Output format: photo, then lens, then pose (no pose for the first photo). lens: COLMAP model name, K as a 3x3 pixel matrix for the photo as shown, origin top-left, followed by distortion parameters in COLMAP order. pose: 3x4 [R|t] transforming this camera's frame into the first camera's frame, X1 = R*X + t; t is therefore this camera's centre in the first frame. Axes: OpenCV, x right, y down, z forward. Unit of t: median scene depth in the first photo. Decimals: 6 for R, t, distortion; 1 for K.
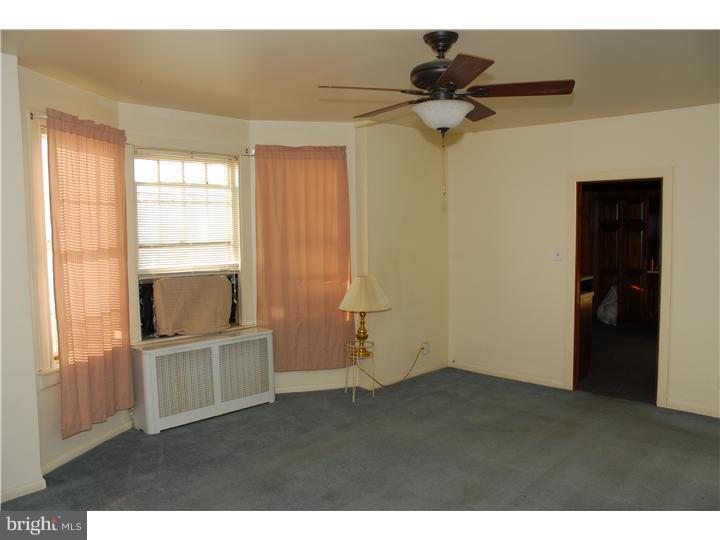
lens RADIAL K [[623.9, 0, 360.8], [0, 623.9, 277.7], [0, 0, 1]] dist [-0.146330, 0.242654]
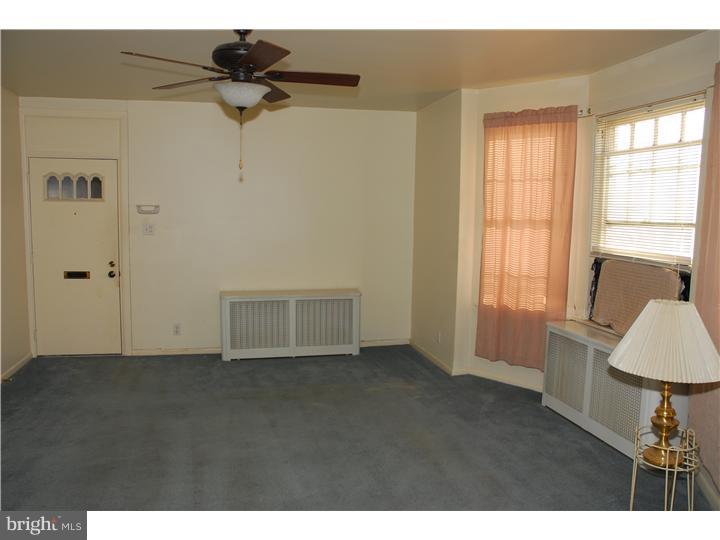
lens RADIAL K [[623.9, 0, 360.8], [0, 623.9, 277.7], [0, 0, 1]] dist [-0.146330, 0.242654]
pose [[-0.585739, 0.093735, -0.805061, 0.617562], [-0.071023, 0.983533, 0.166189, -0.096948], [0.807382, 0.154521, -0.569437, 1.247647]]
